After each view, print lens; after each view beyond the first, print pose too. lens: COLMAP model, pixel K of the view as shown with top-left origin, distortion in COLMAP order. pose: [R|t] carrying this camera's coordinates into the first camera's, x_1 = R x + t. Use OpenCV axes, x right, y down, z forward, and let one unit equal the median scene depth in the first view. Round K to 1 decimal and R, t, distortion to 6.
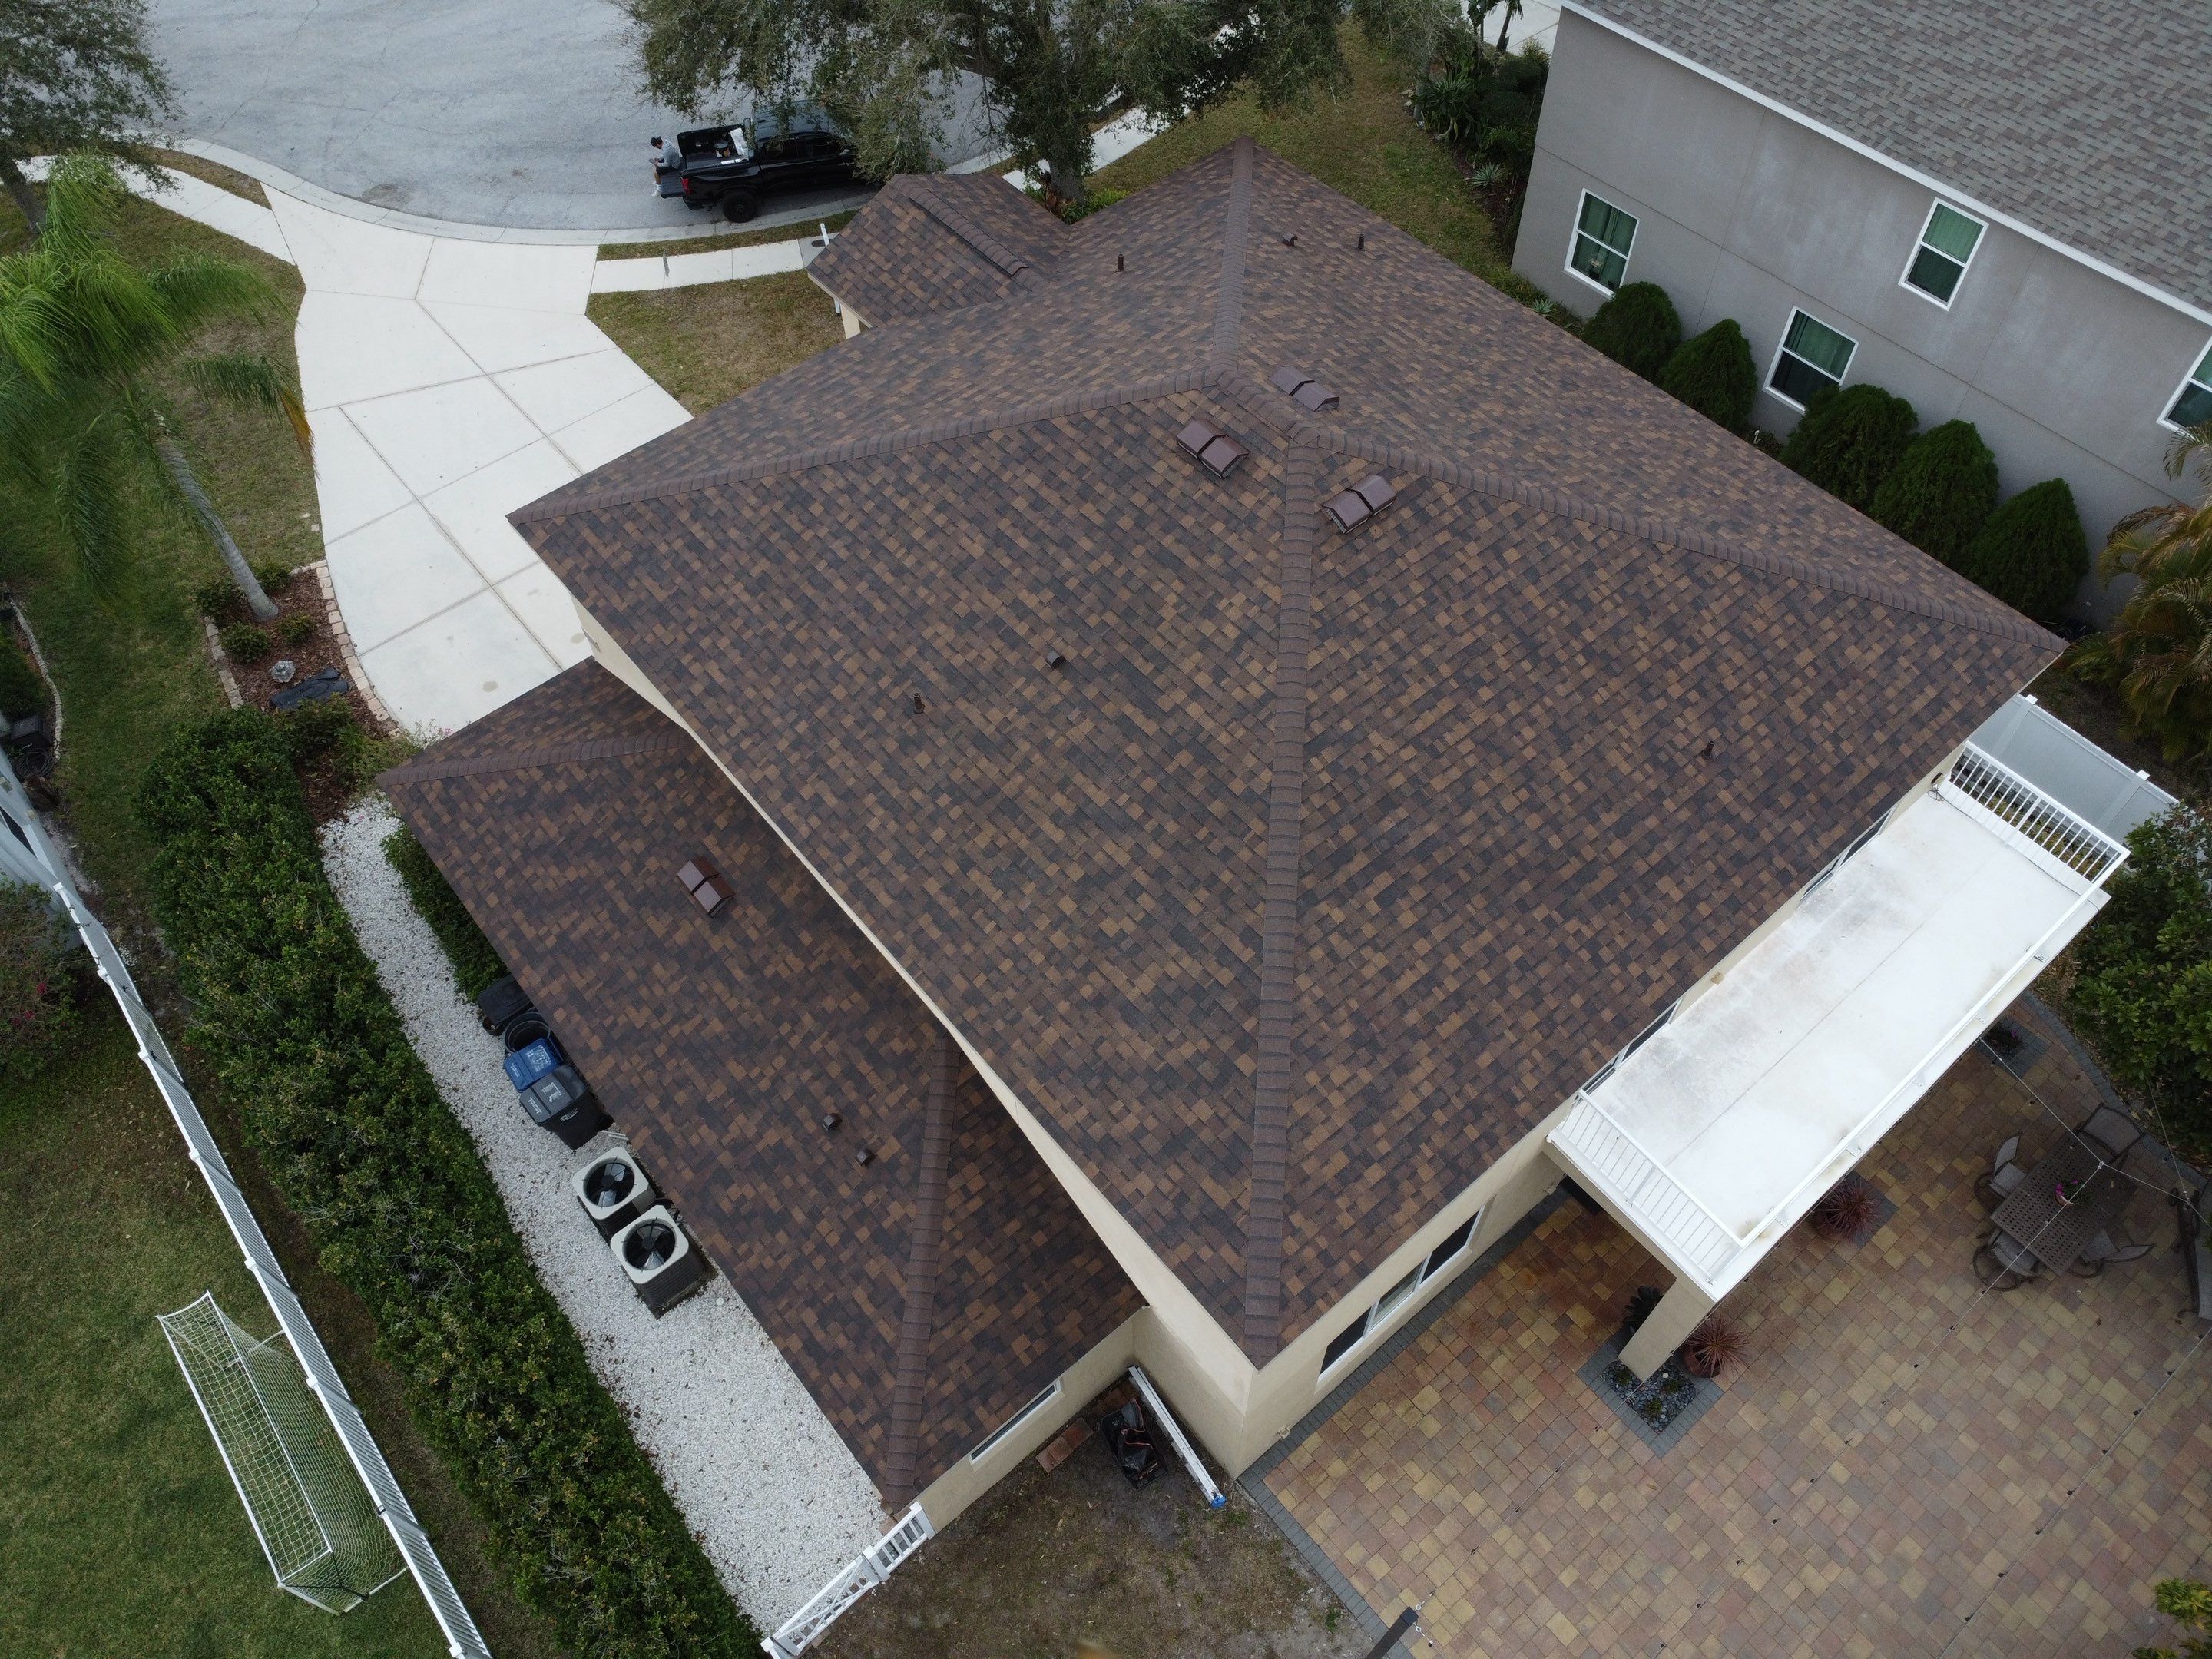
lens RADIAL K [[1610.3, 0, 1094.1], [0, 1610.3, 816.7], [0, 0, 1]] dist [-0.032701, 0.000320]
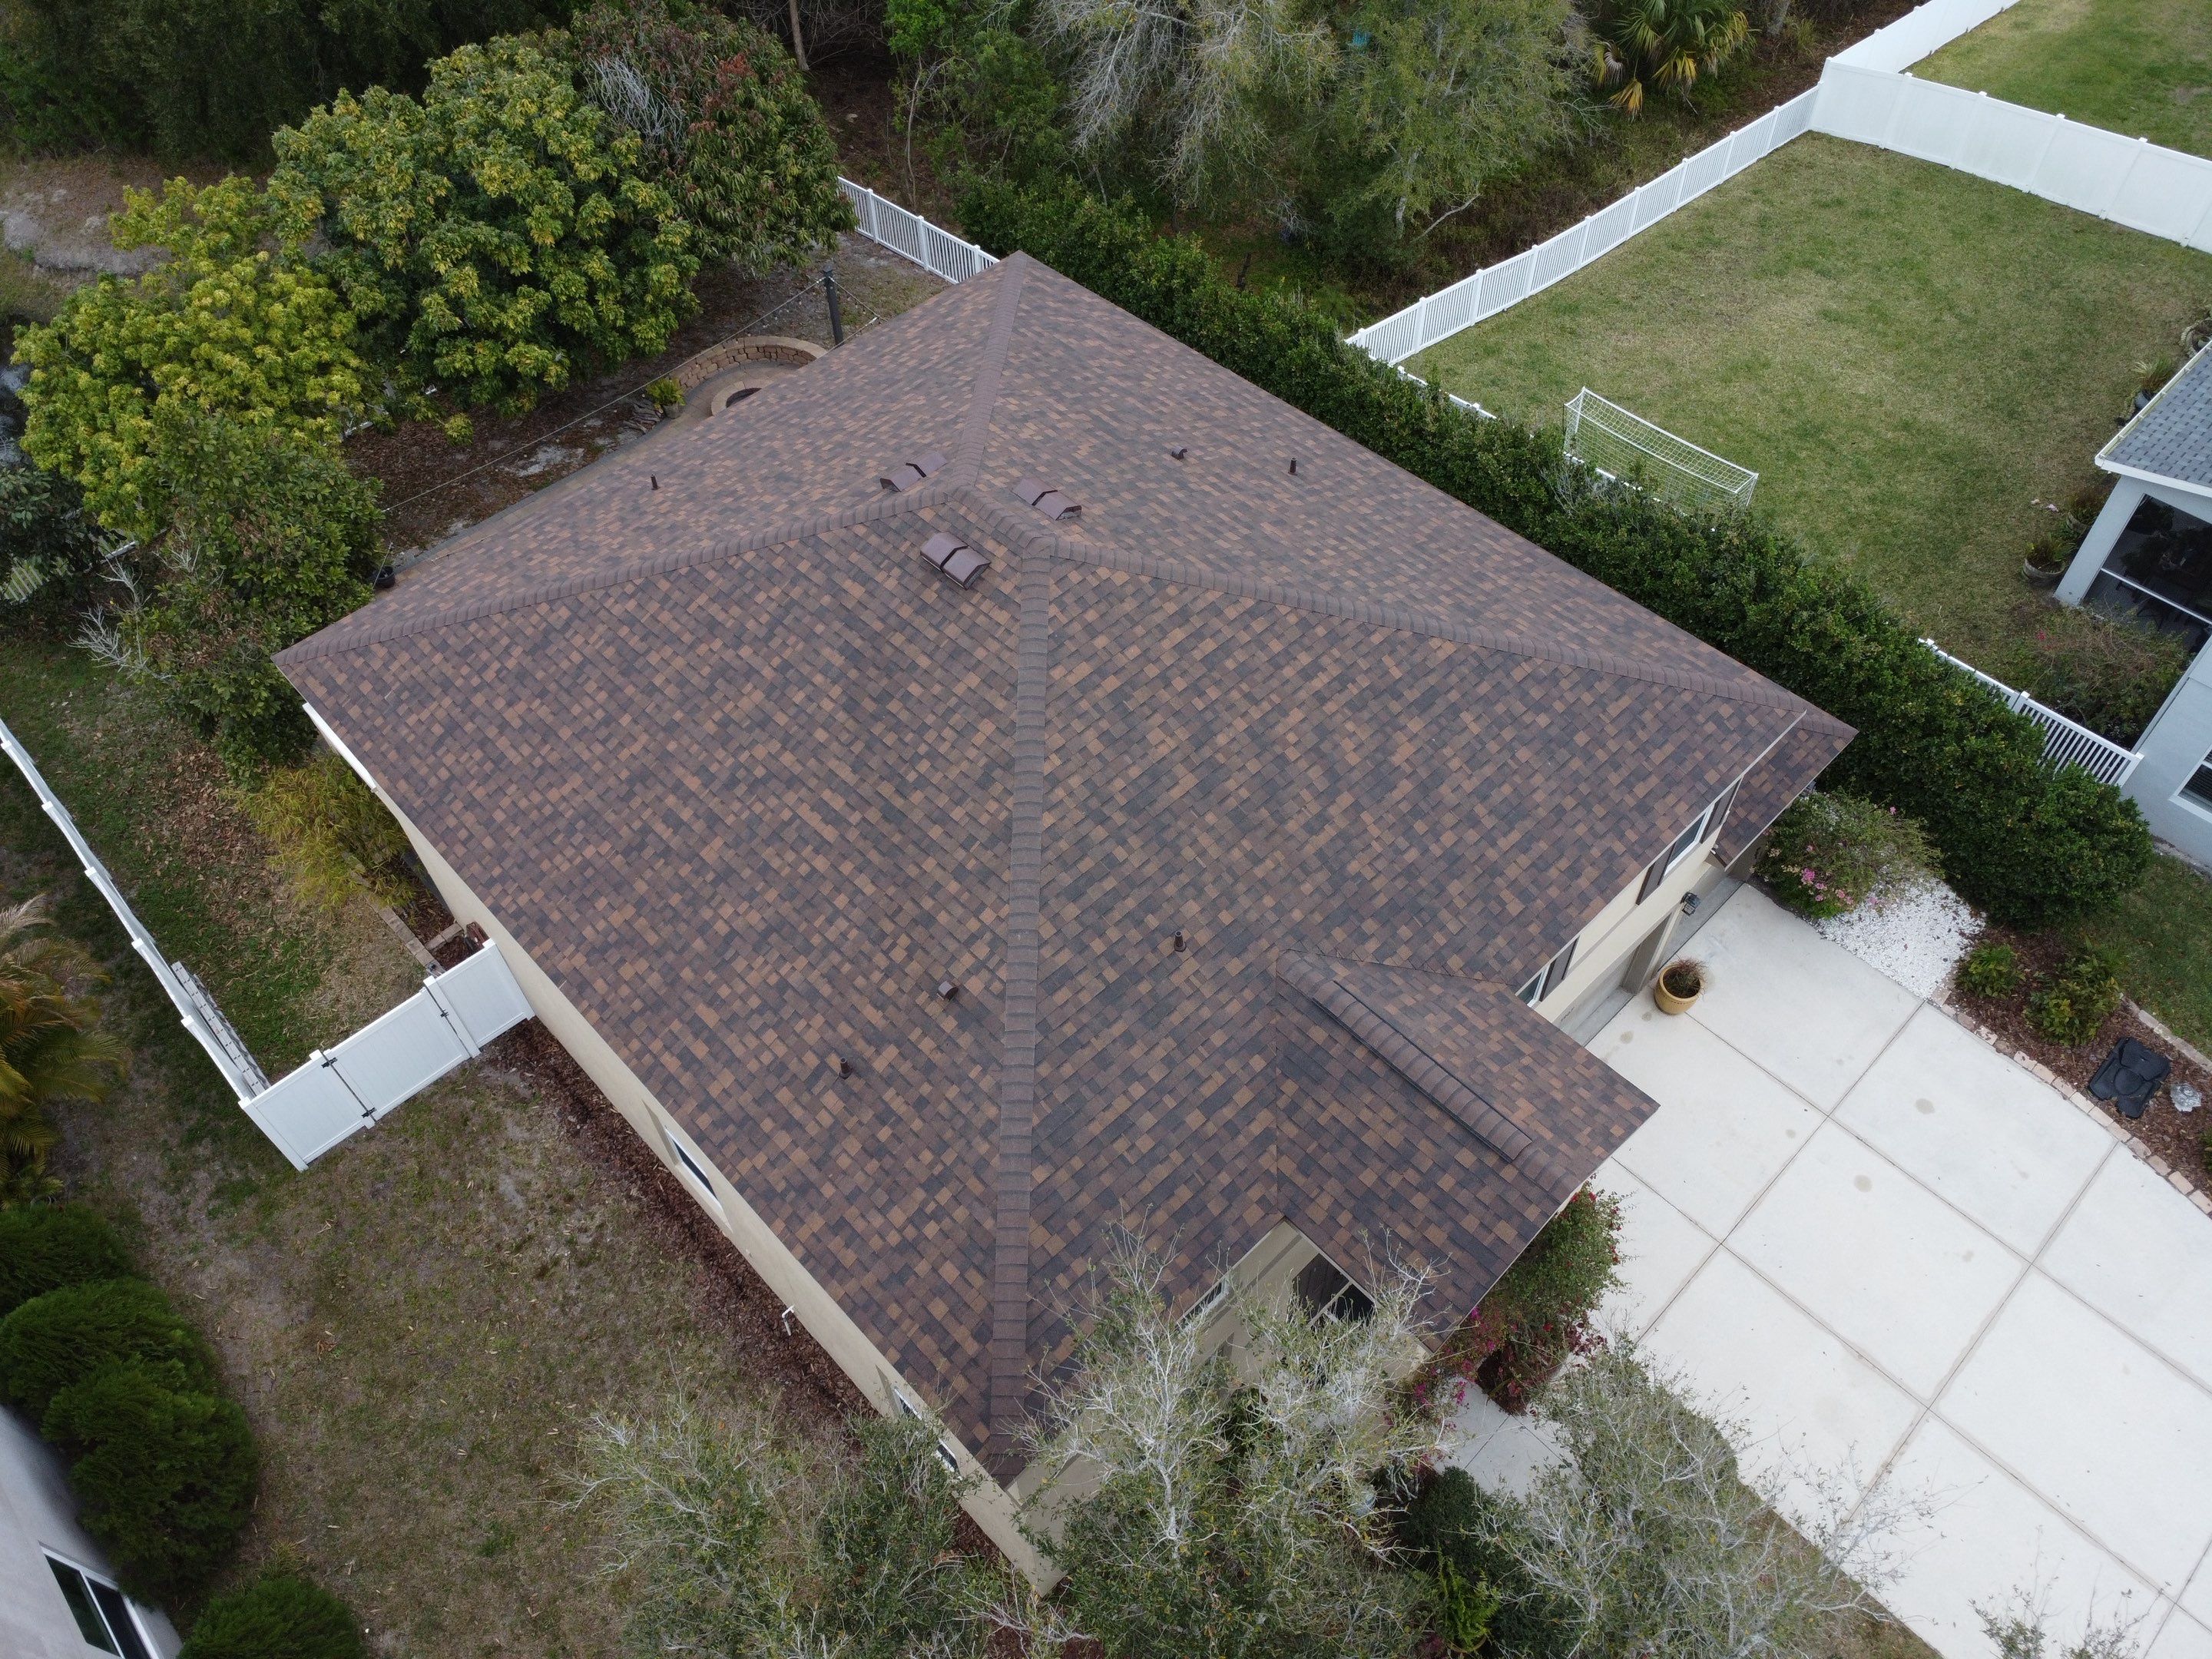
lens RADIAL K [[1610.3, 0, 1094.6], [0, 1610.3, 819.7], [0, 0, 1]] dist [-0.032701, 0.000320]
pose [[-0.995656, 0.093102, 0.001237, 0.060570], [-0.023135, -0.260234, 0.965268, -1.288275], [0.090191, 0.961046, 0.261257, 0.924888]]
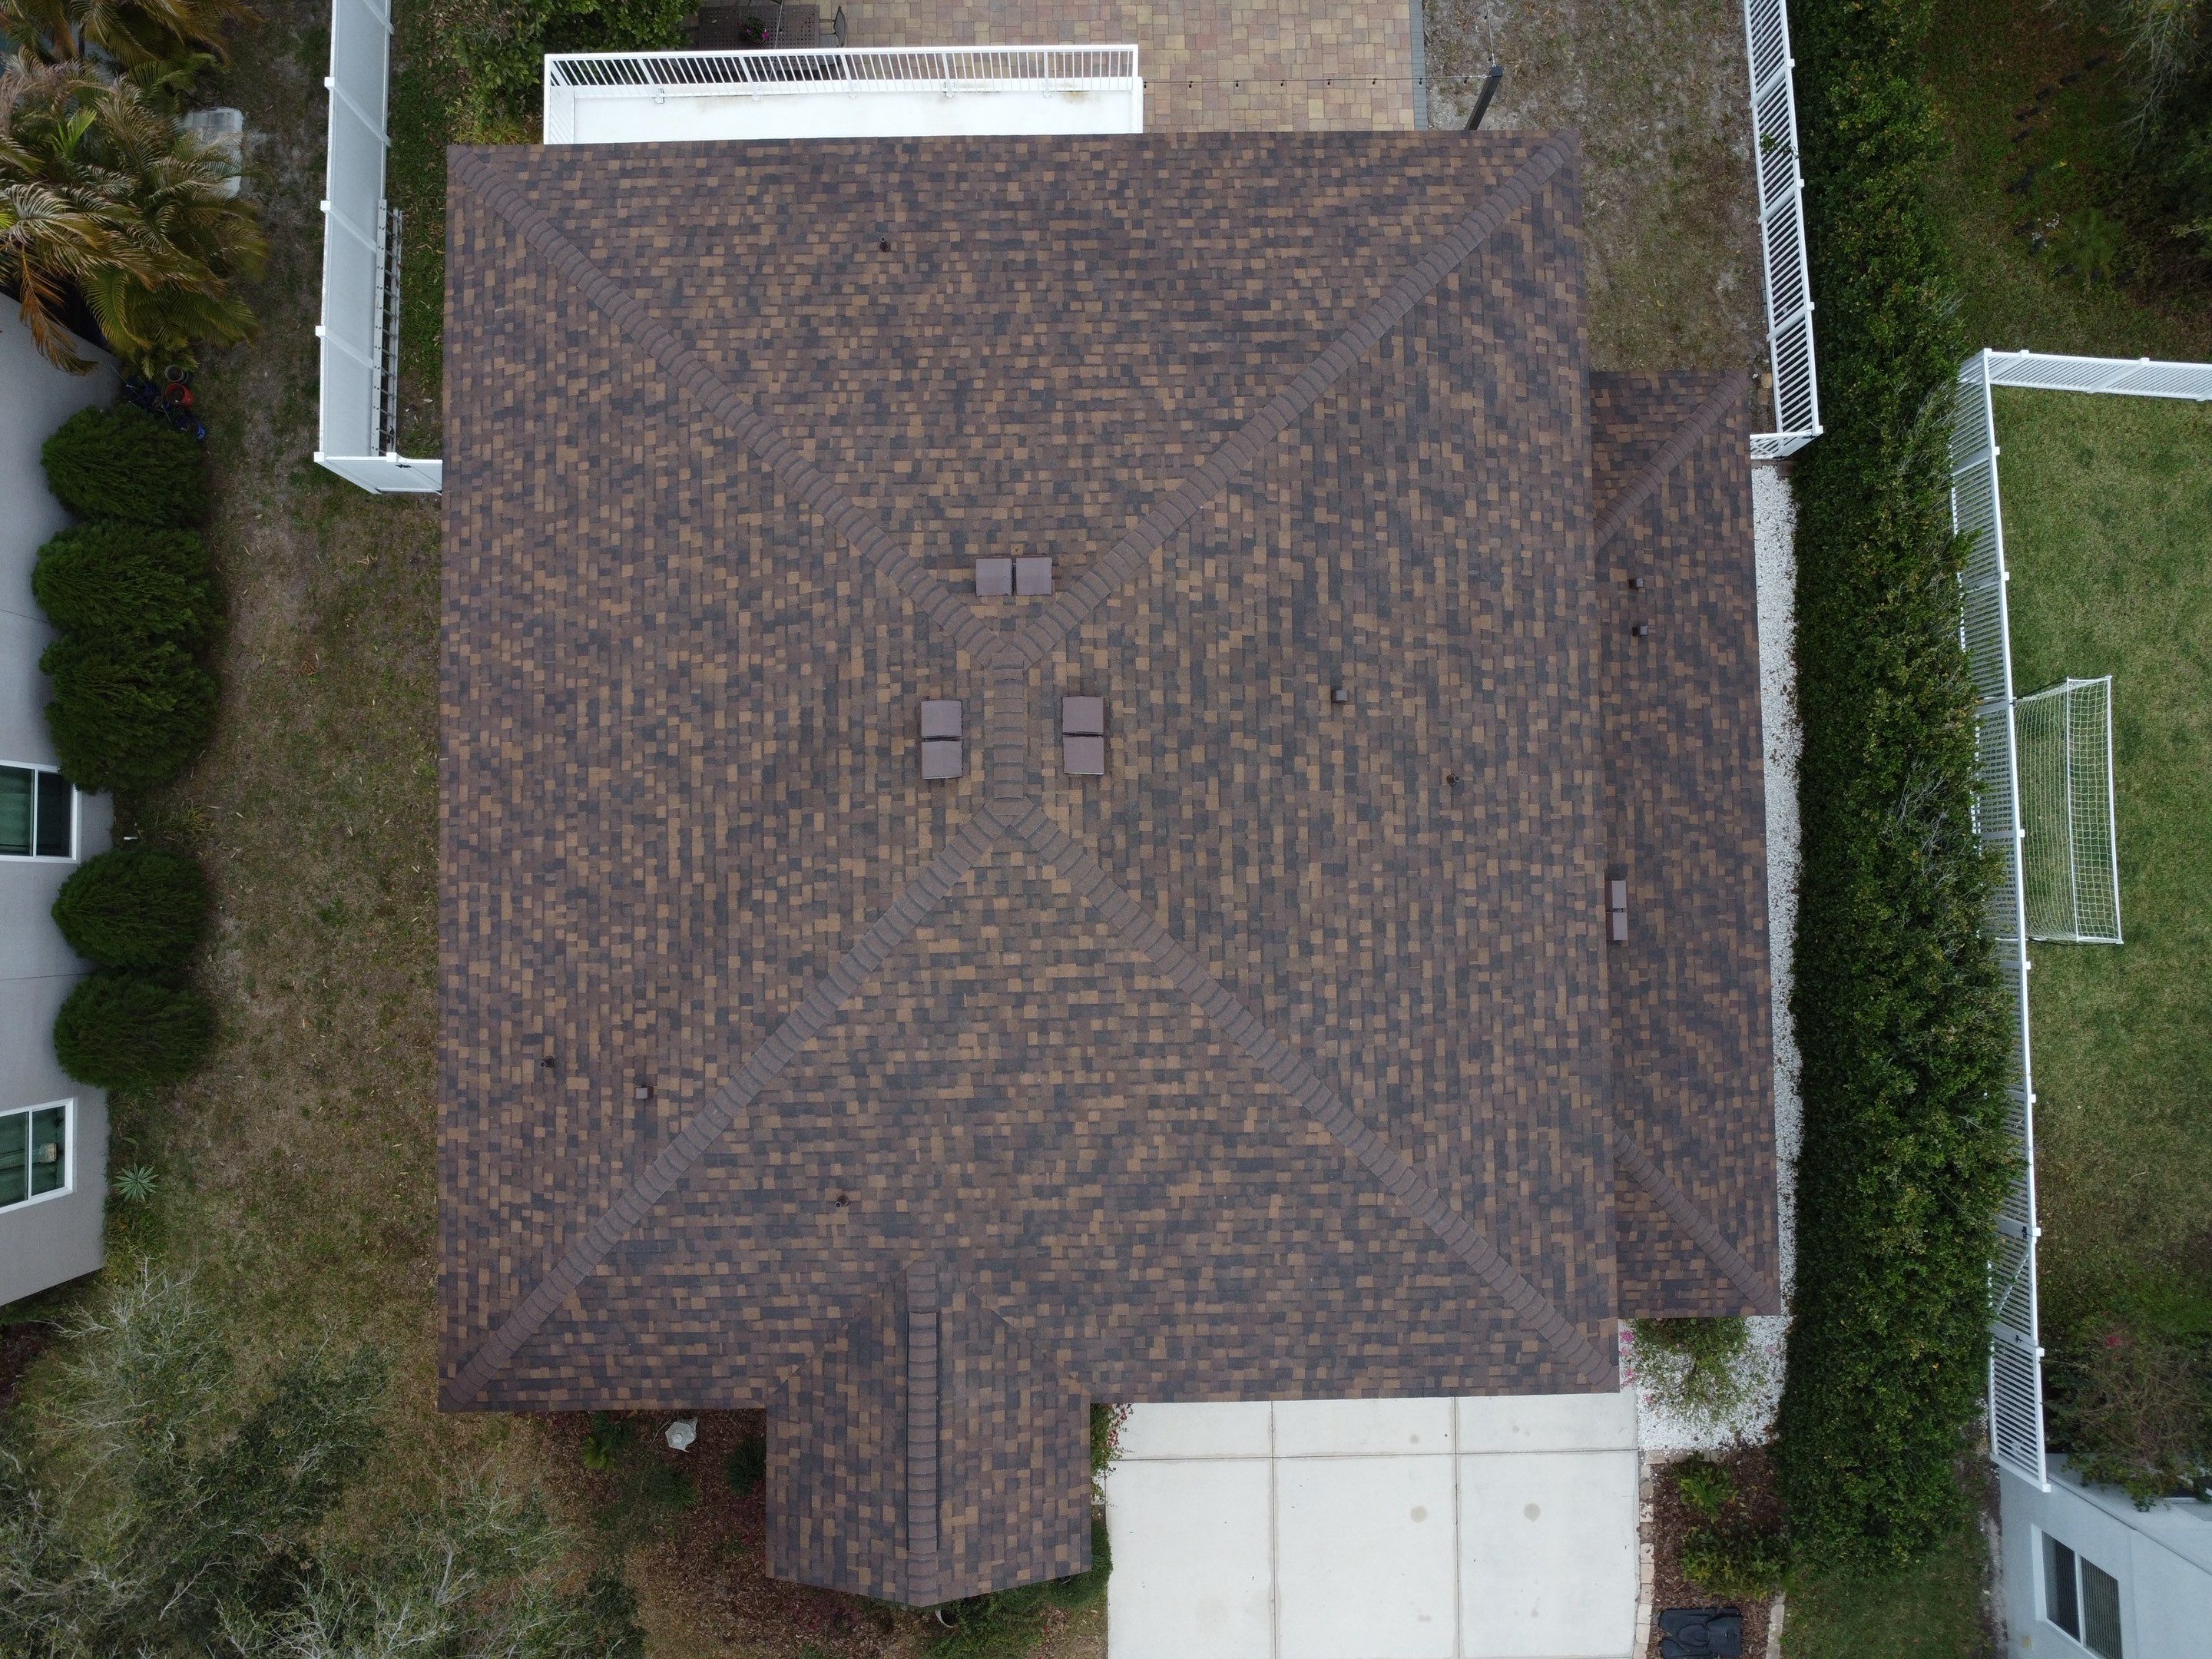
lens RADIAL K [[1610.3, 0, 1094.5], [0, 1610.3, 819.2], [0, 0, 1]] dist [-0.032701, 0.000320]
pose [[-0.780845, -0.622171, 0.056431, -0.009172], [0.516387, -0.591955, 0.618817, -0.799540], [-0.351605, 0.512340, 0.783506, 0.324882]]
